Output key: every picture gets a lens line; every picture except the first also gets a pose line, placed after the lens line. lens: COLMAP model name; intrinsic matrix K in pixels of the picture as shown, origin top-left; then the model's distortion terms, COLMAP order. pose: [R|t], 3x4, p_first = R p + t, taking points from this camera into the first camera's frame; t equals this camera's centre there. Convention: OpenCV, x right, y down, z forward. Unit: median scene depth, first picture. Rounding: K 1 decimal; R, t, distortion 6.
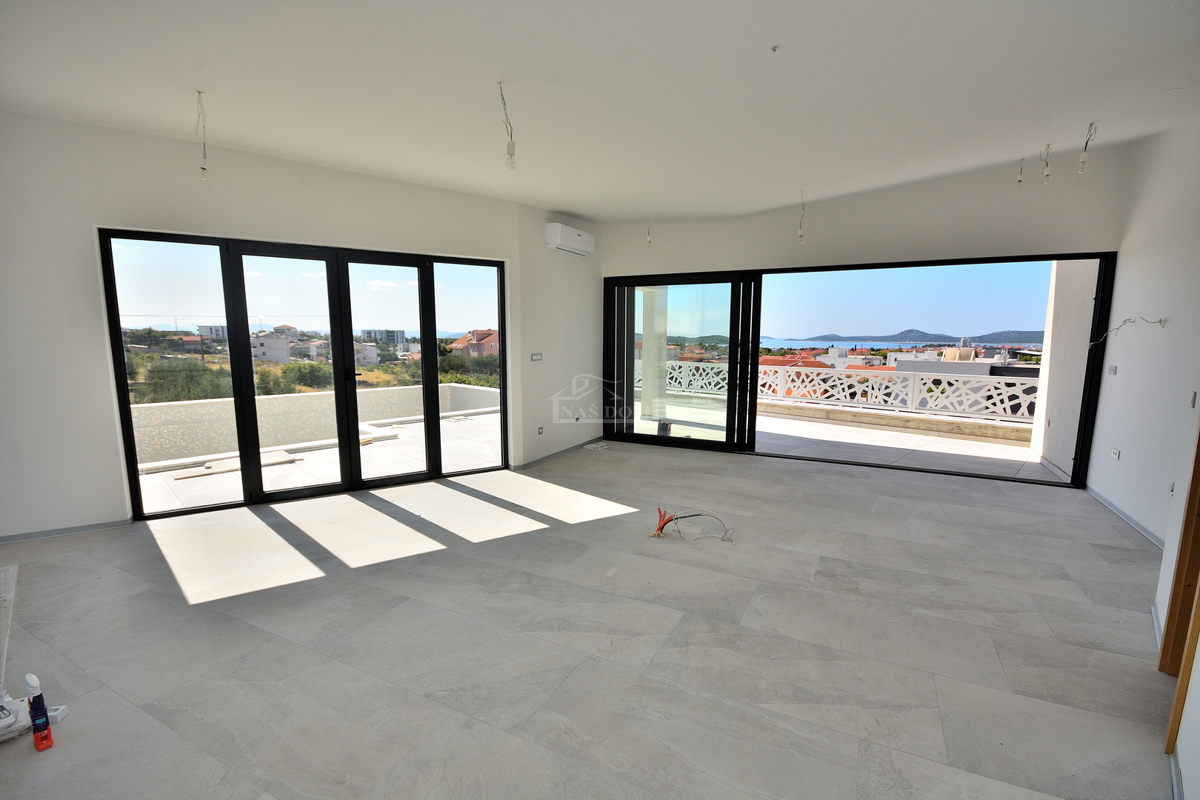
lens RADIAL K [[527.1, 0, 603.5], [0, 527.1, 410.5], [0, 0, 1]] dist [-0.002261, -0.000254]
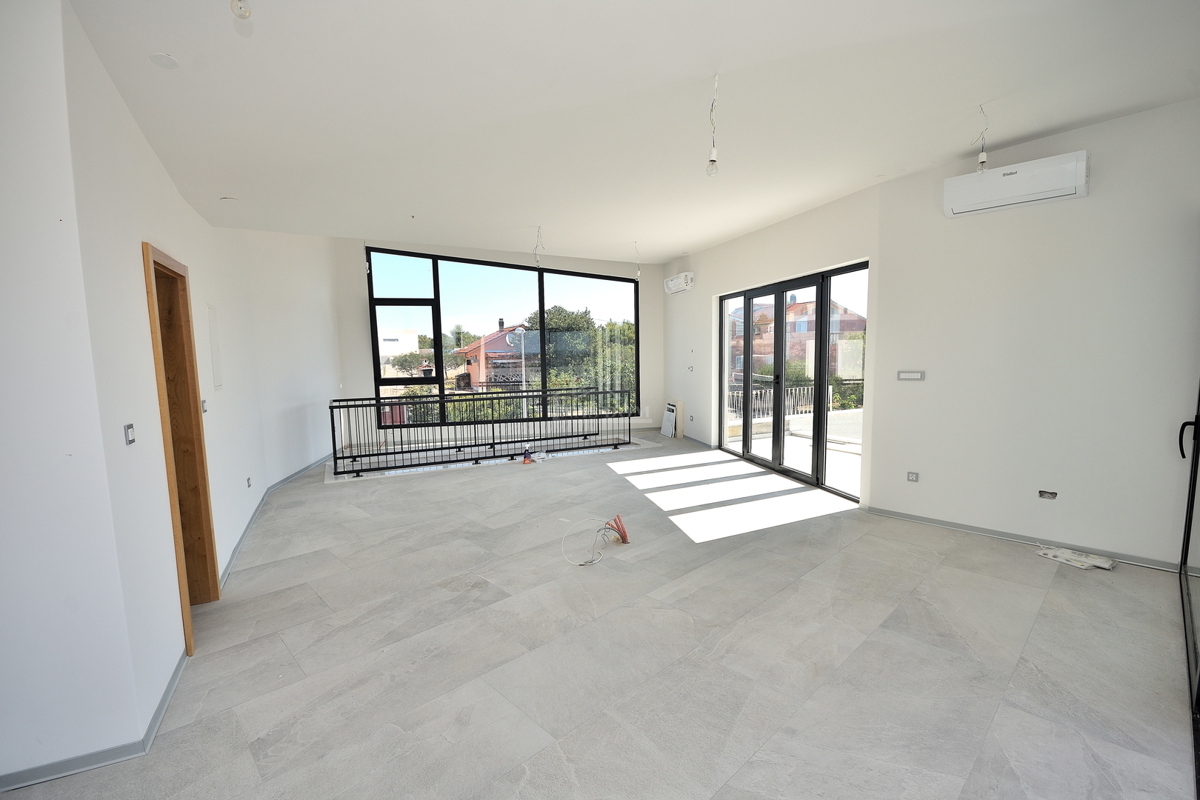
lens RADIAL K [[527.1, 0, 603.5], [0, 527.1, 410.5], [0, 0, 1]] dist [-0.002261, -0.000254]
pose [[-0.328681, 0.105886, -0.938487, 0.722075], [-0.115681, 0.981699, 0.151276, -0.116765], [0.937330, 0.158287, -0.310417, 0.847111]]
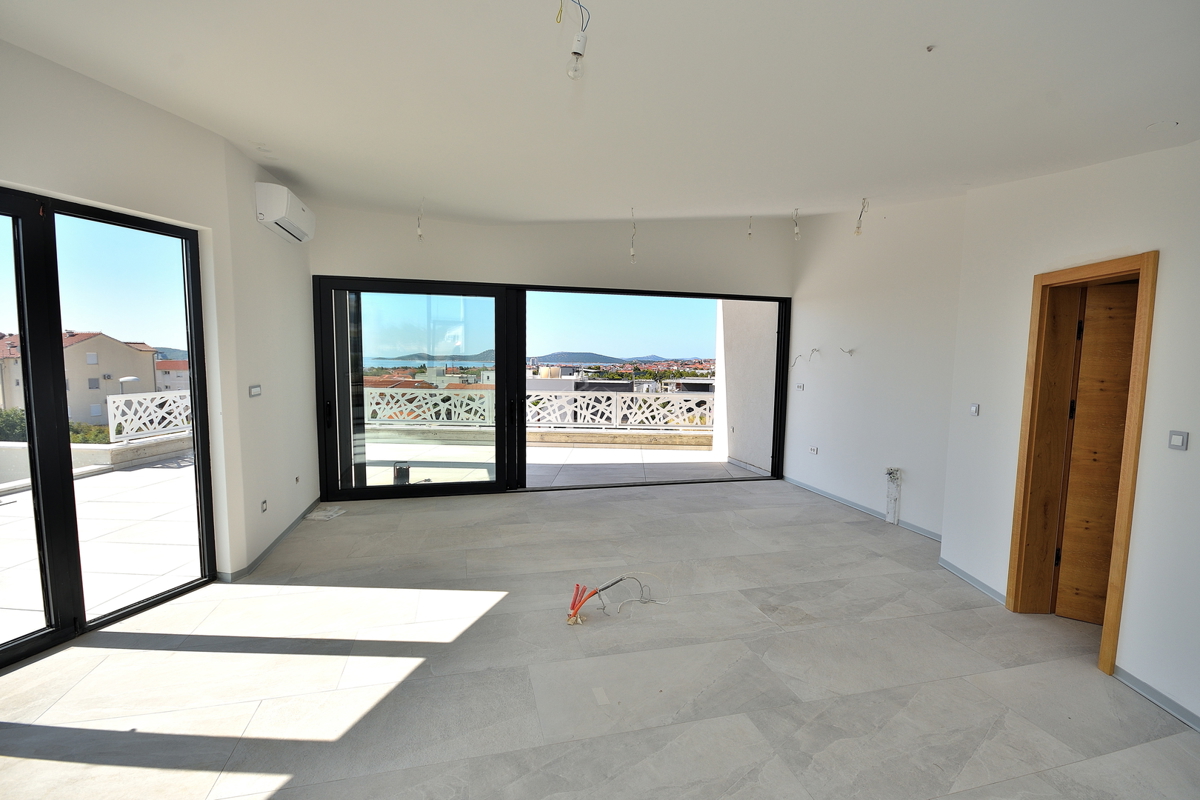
lens RADIAL K [[546.4, 0, 604.6], [0, 546.4, 411.0], [0, 0, 1]] dist [-0.004375, -0.000767]
pose [[0.746952, -0.057492, 0.662388, -0.252121], [0.082801, 0.996542, -0.006877, -0.038771], [-0.659702, 0.059983, 0.749130, 0.243419]]
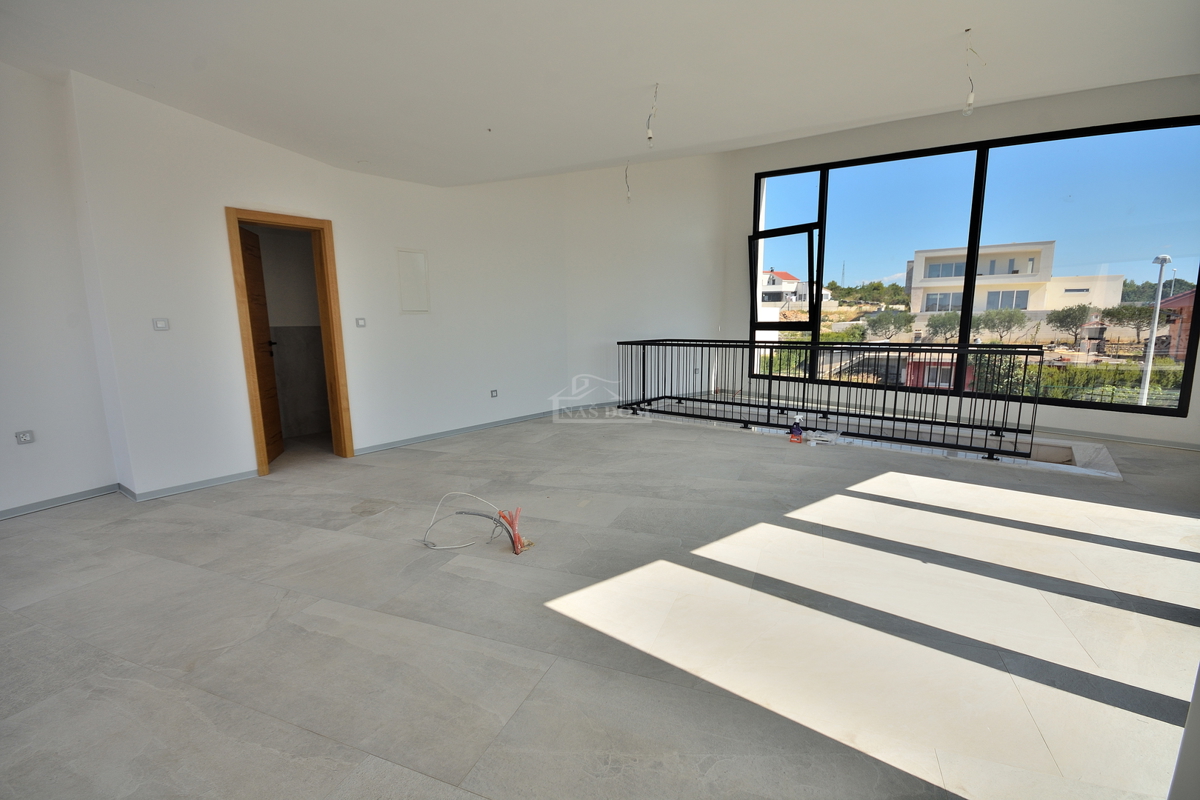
lens RADIAL K [[527.1, 0, 603.5], [0, 527.1, 410.5], [0, 0, 1]] dist [-0.002261, -0.000254]
pose [[-0.996093, 0.024395, -0.084874, 0.033269], [-0.002560, 0.952706, 0.303884, -0.100963], [0.088273, 0.302914, -0.948921, 1.093731]]
